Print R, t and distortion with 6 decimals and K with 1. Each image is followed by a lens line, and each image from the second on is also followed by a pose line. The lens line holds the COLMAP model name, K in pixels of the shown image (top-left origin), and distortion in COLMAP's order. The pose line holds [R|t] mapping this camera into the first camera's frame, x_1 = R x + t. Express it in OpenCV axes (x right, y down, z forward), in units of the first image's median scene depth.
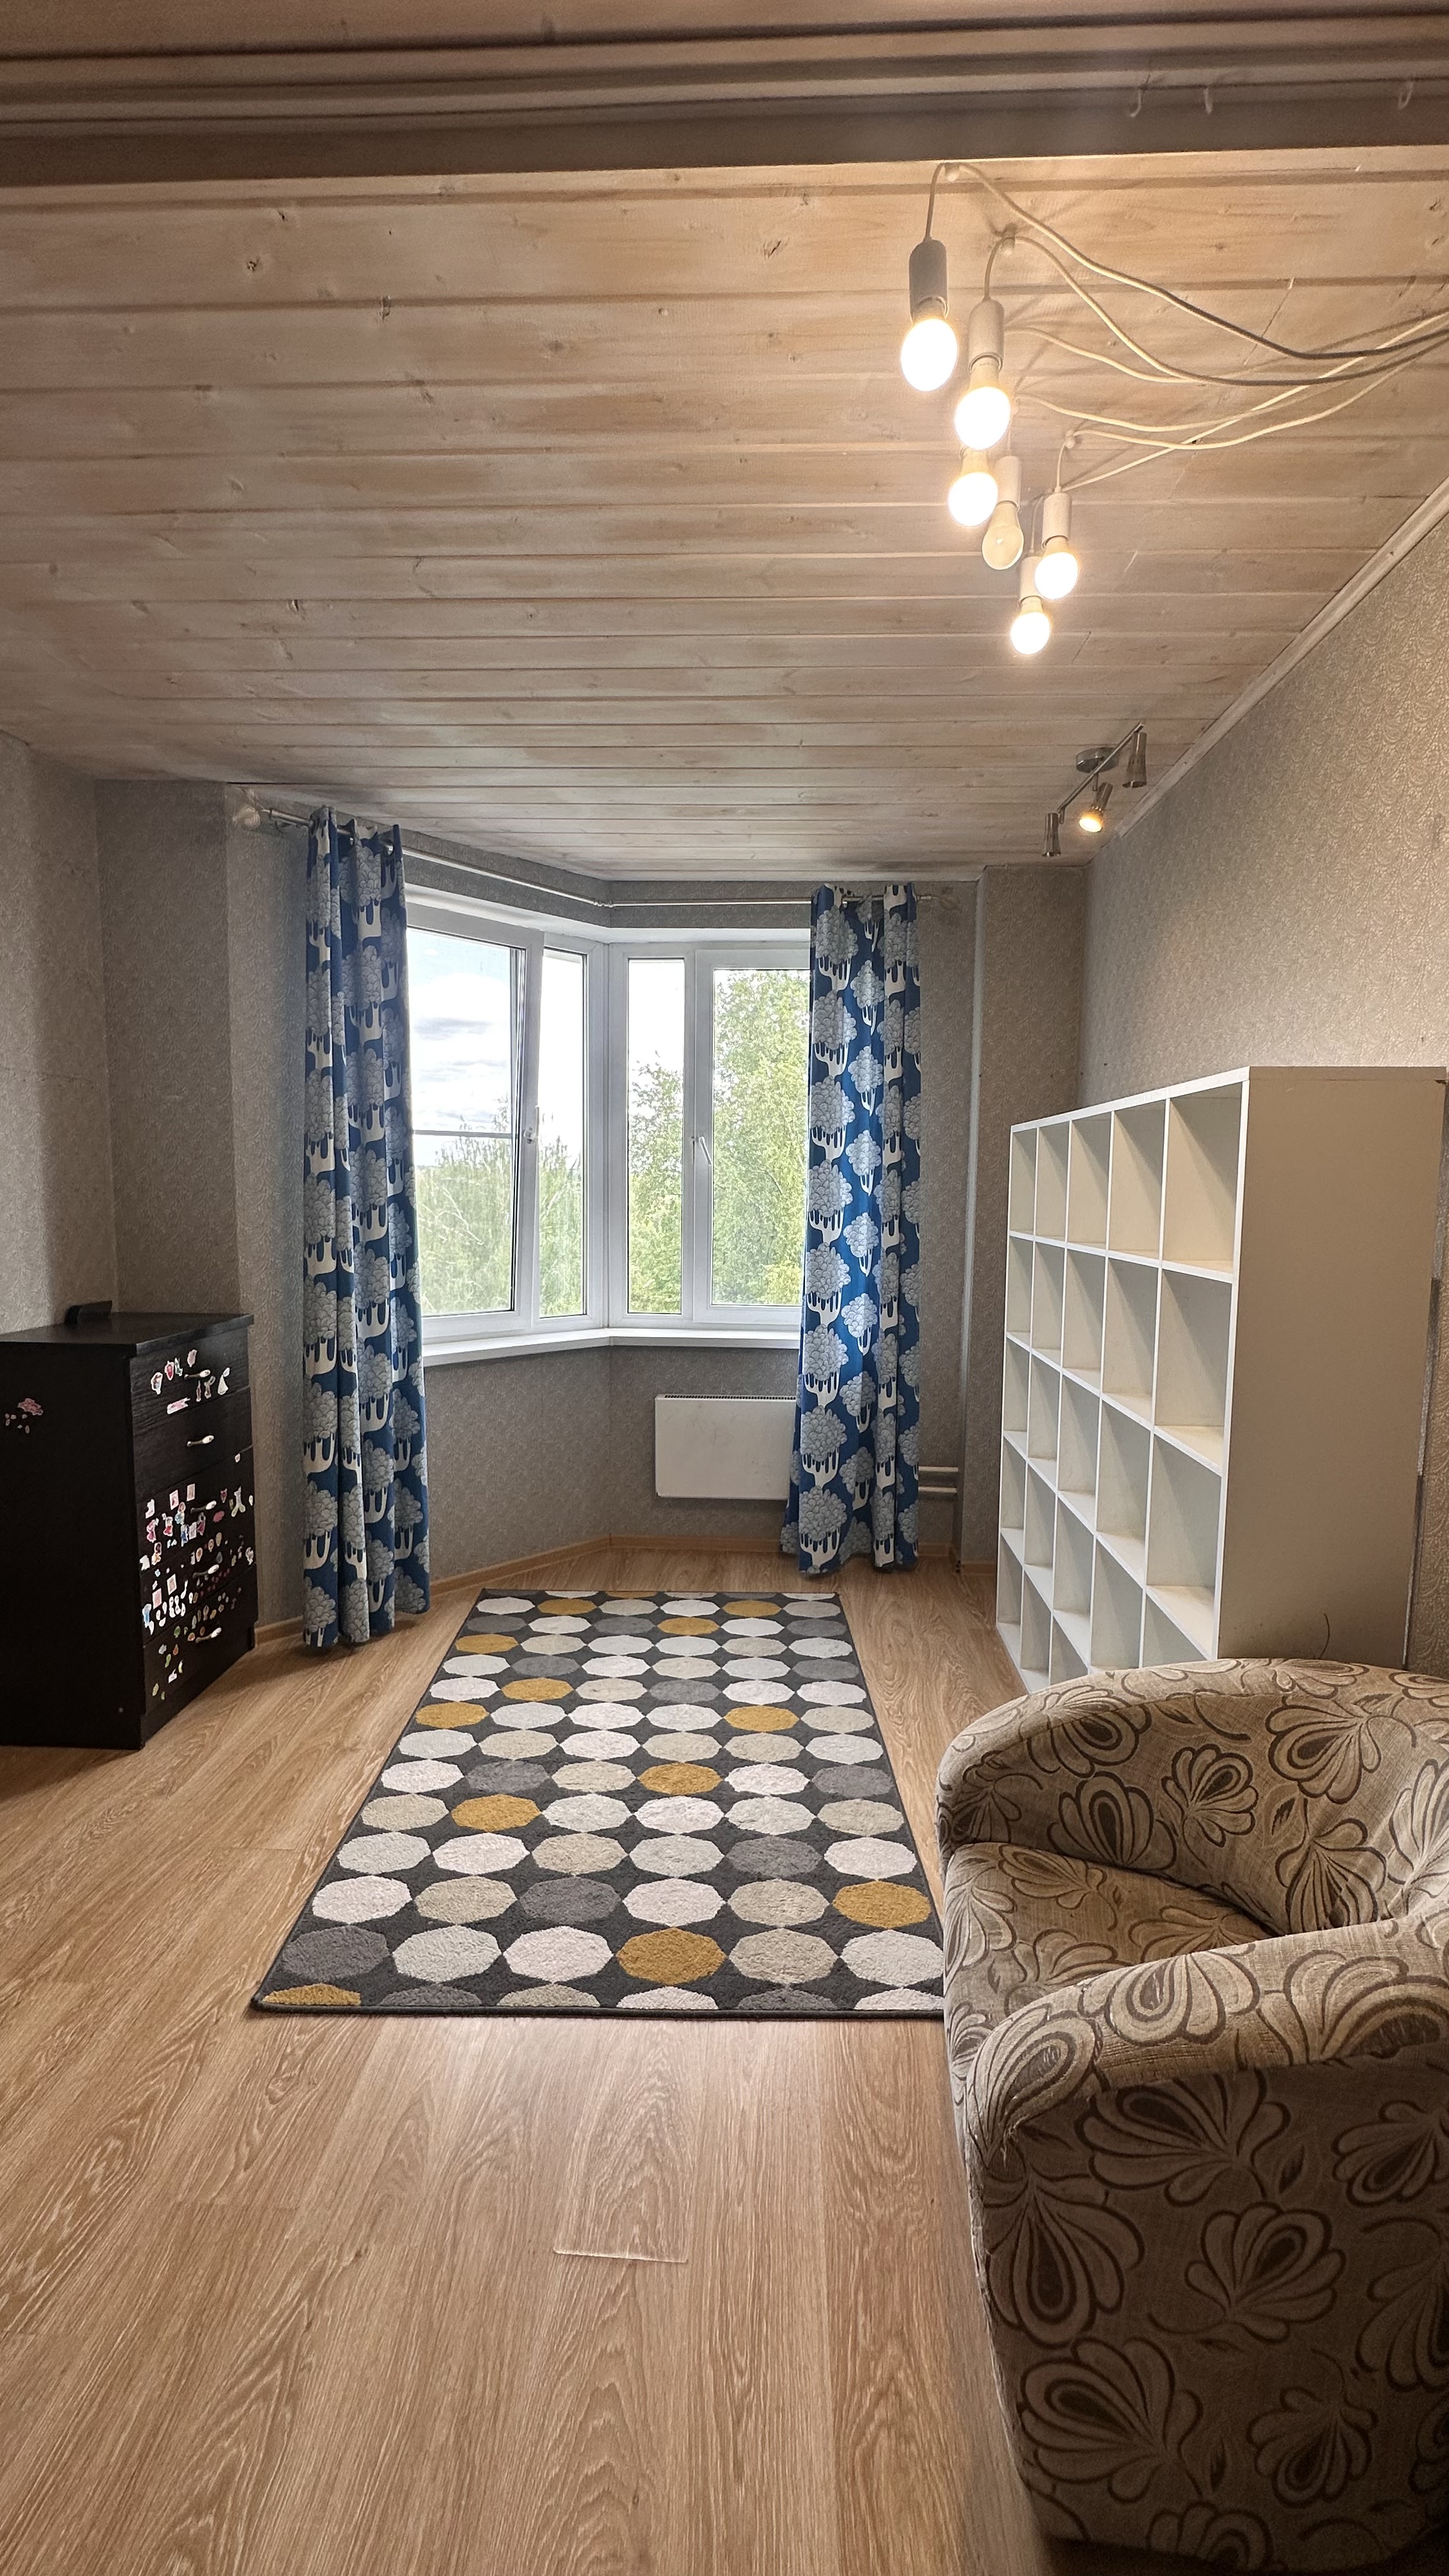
lens RADIAL K [[1030.2, 0, 728.7], [0, 1030.2, 1286.4], [0, 0, 1]] dist [-0.004534, 0.000404]
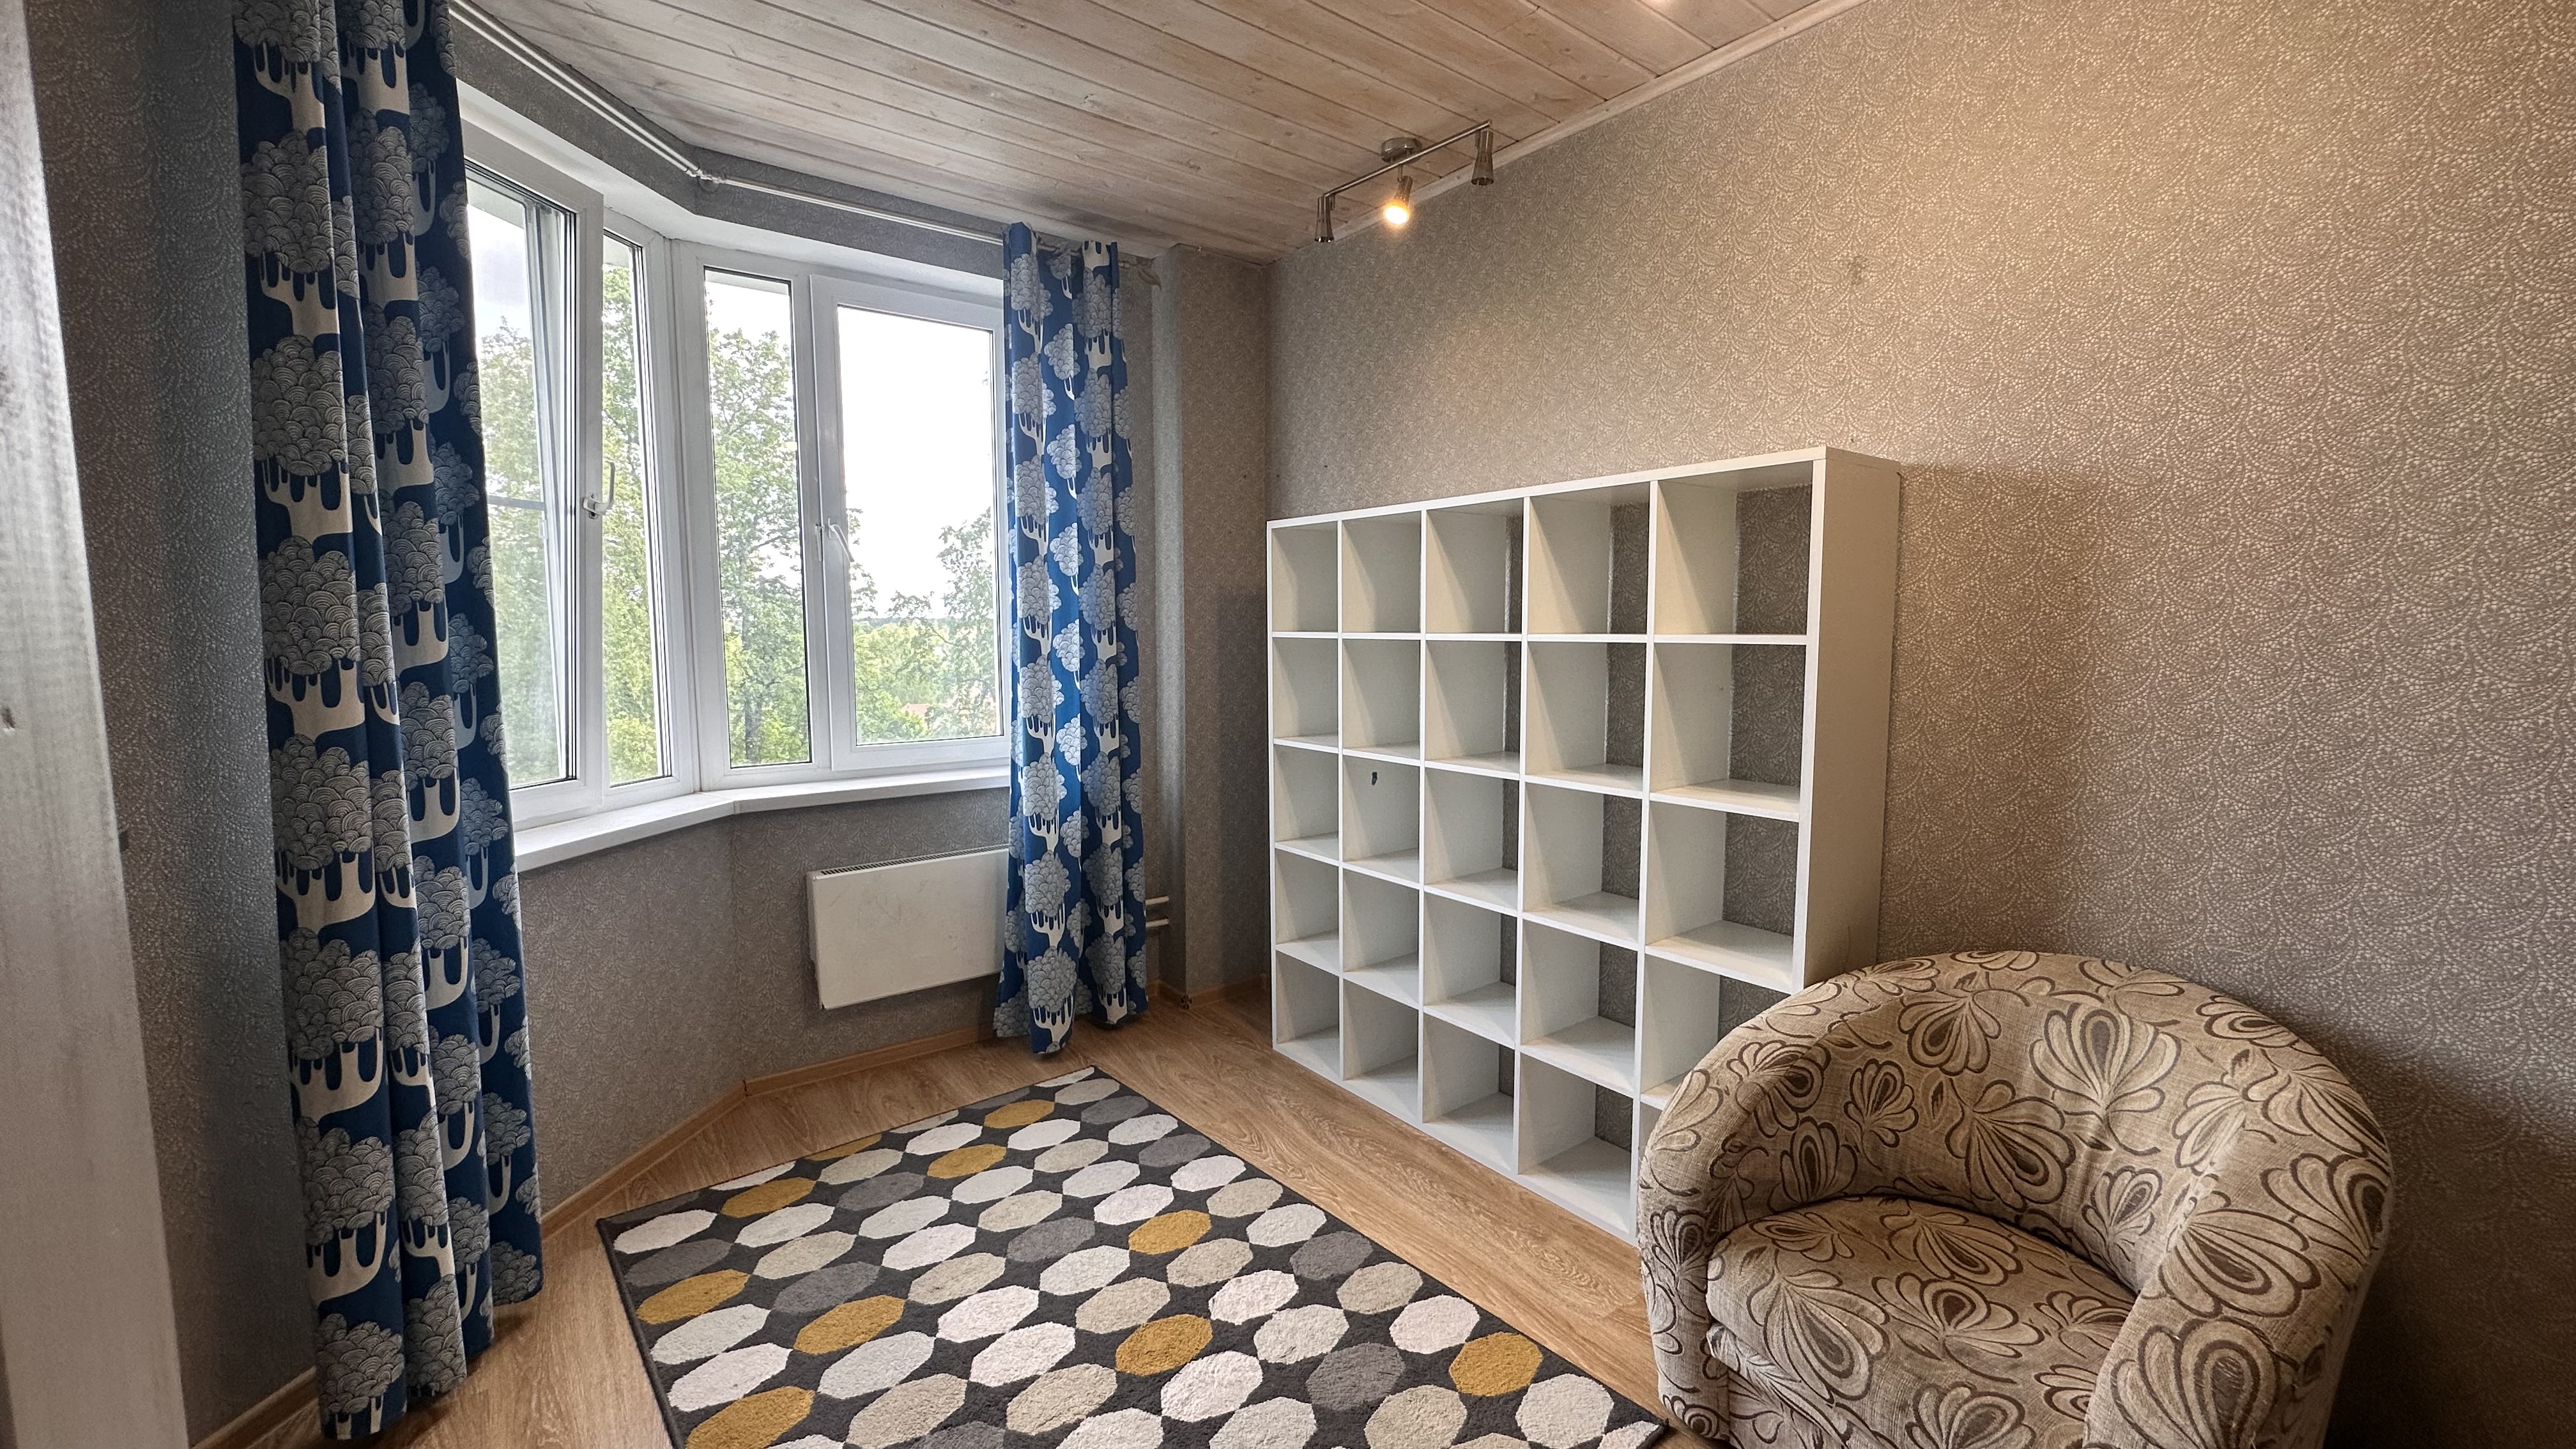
lens RADIAL K [[1028.0, 0, 1290.4], [0, 1028.0, 720.4], [0, 0, 1]] dist [-0.001429, 0.000282]
pose [[0.763184, -0.072381, 0.642115, -0.387690], [0.074223, 0.996949, 0.024162, 0.006271], [-0.641905, 0.029220, 0.766227, 0.309181]]
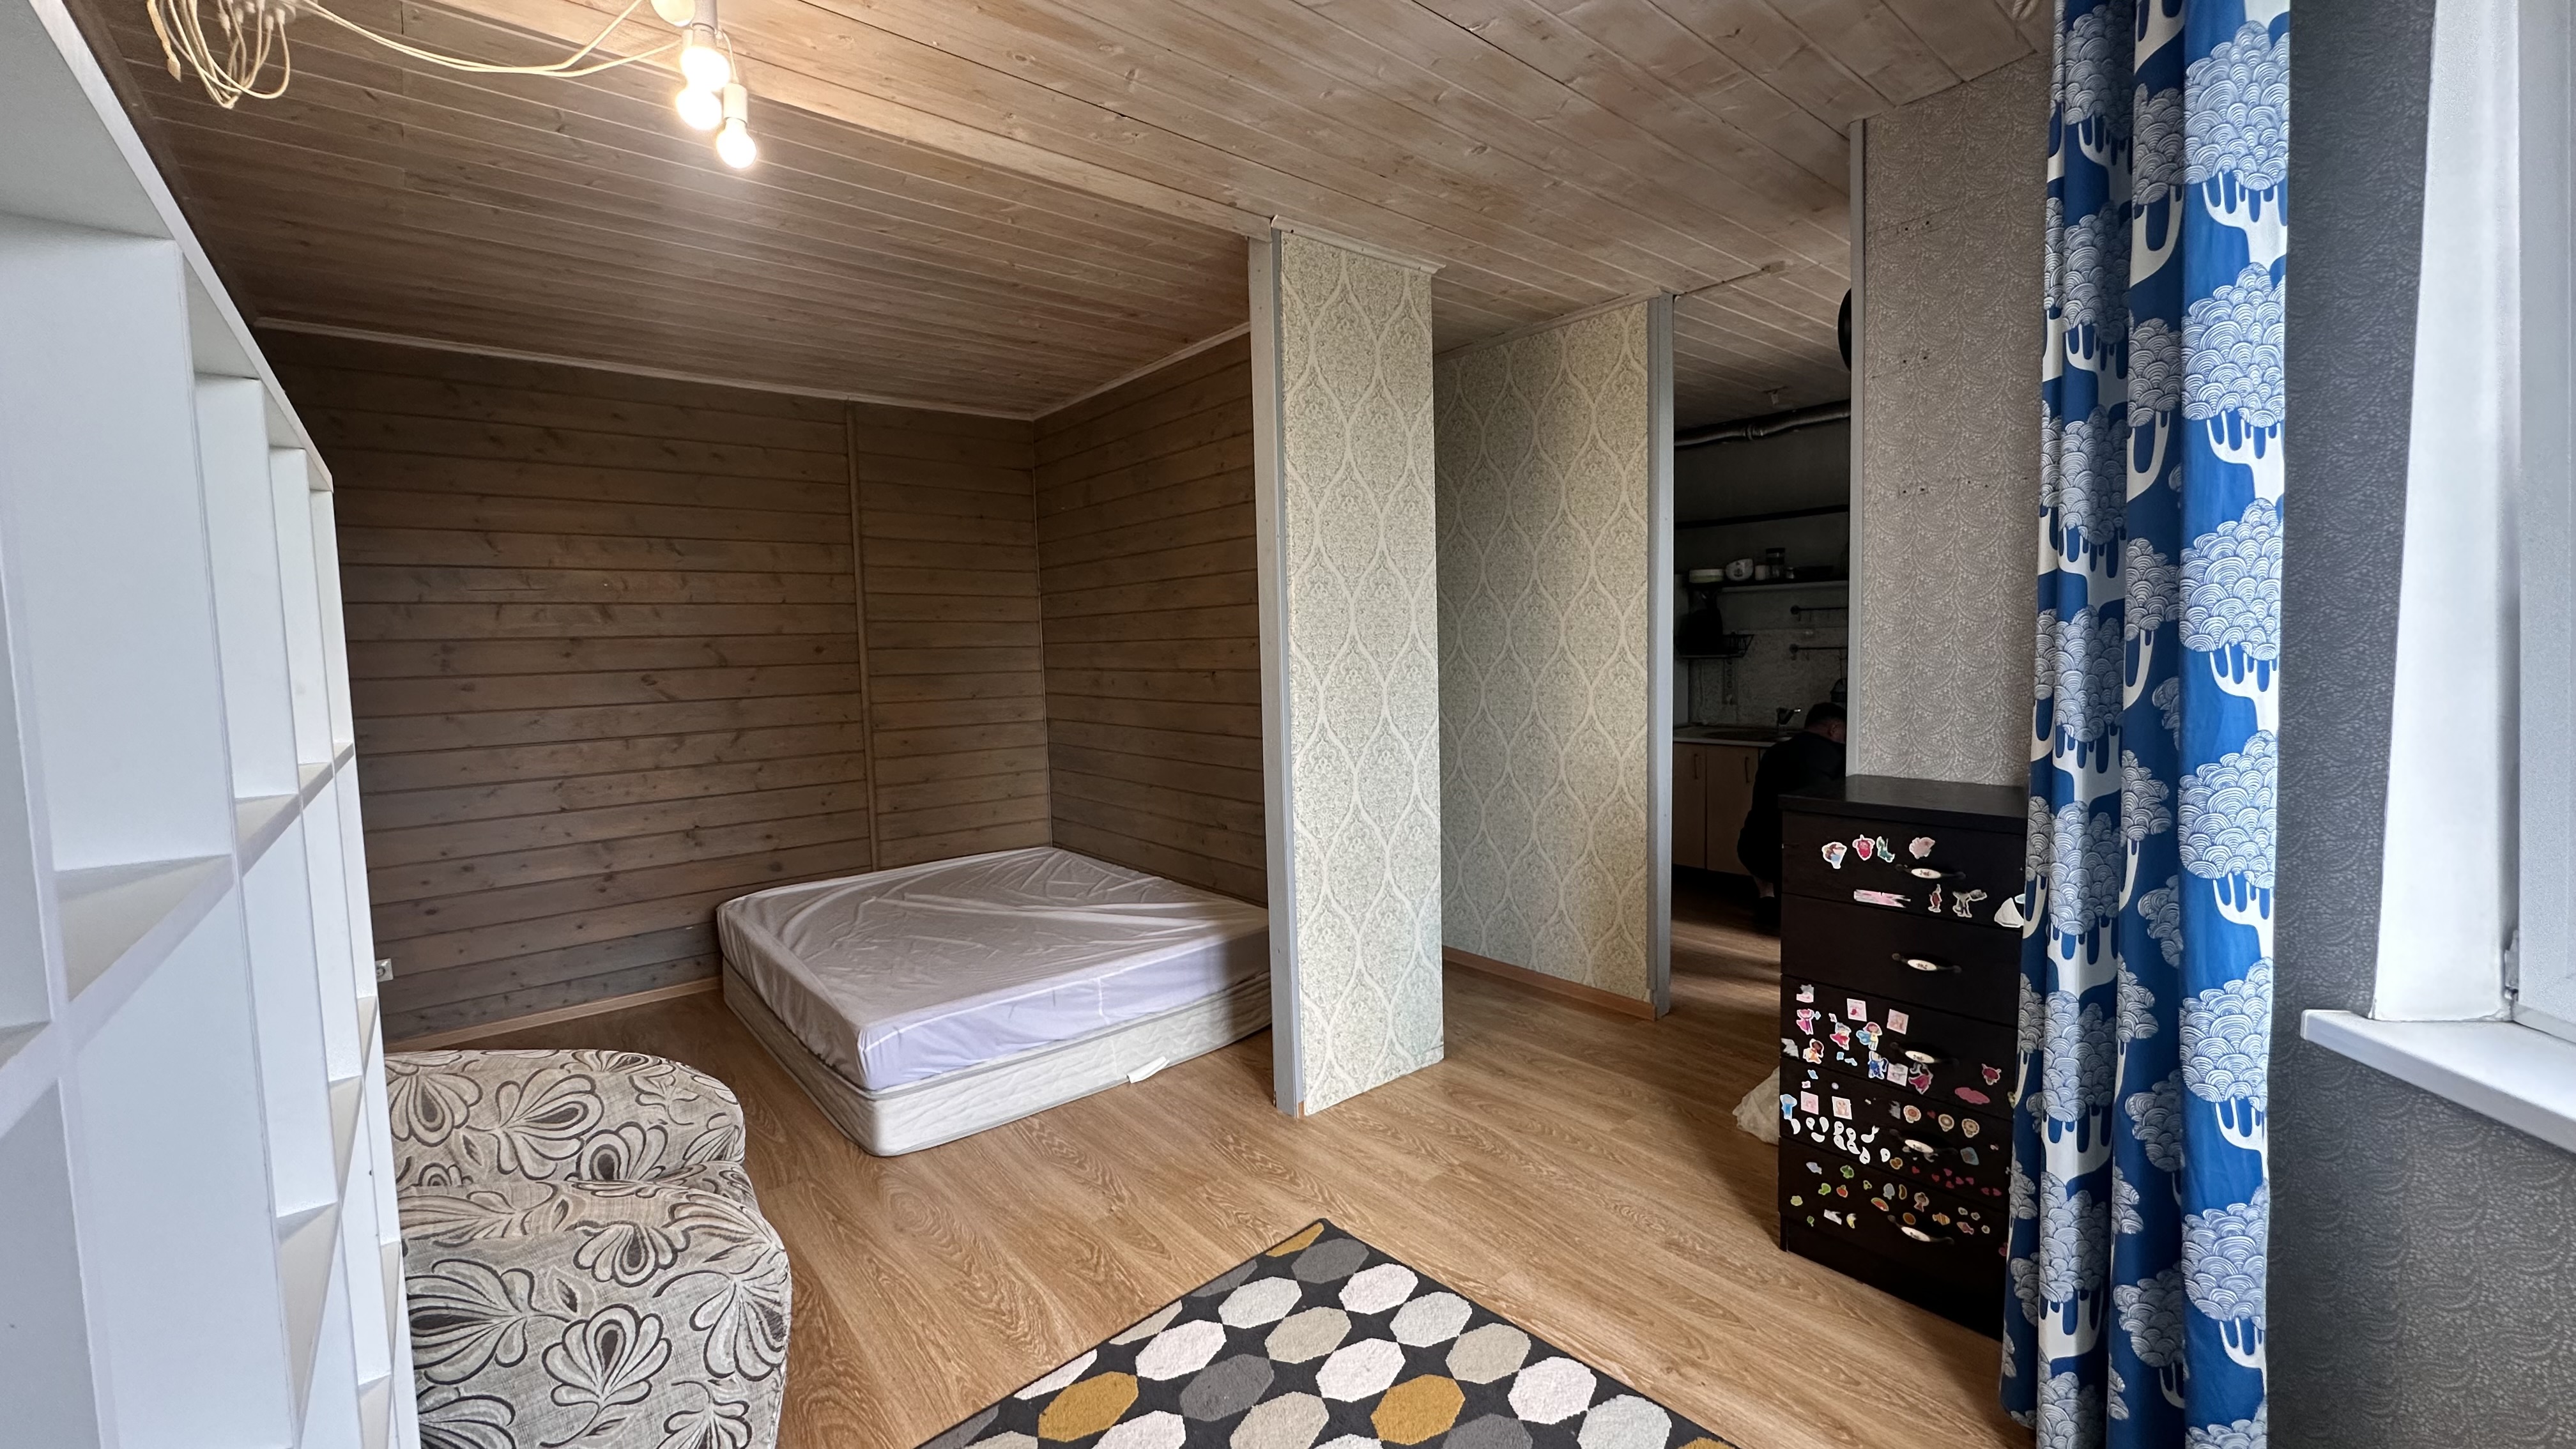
lens RADIAL K [[1026.1, 0, 1289.7], [0, 1026.1, 720.2], [0, 0, 1]] dist [-0.001875, 0.000540]
pose [[-0.738260, 0.059453, -0.671891, 0.292118], [-0.048105, 0.988931, 0.140364, -0.100138], [0.672799, 0.135946, -0.727228, 1.213395]]
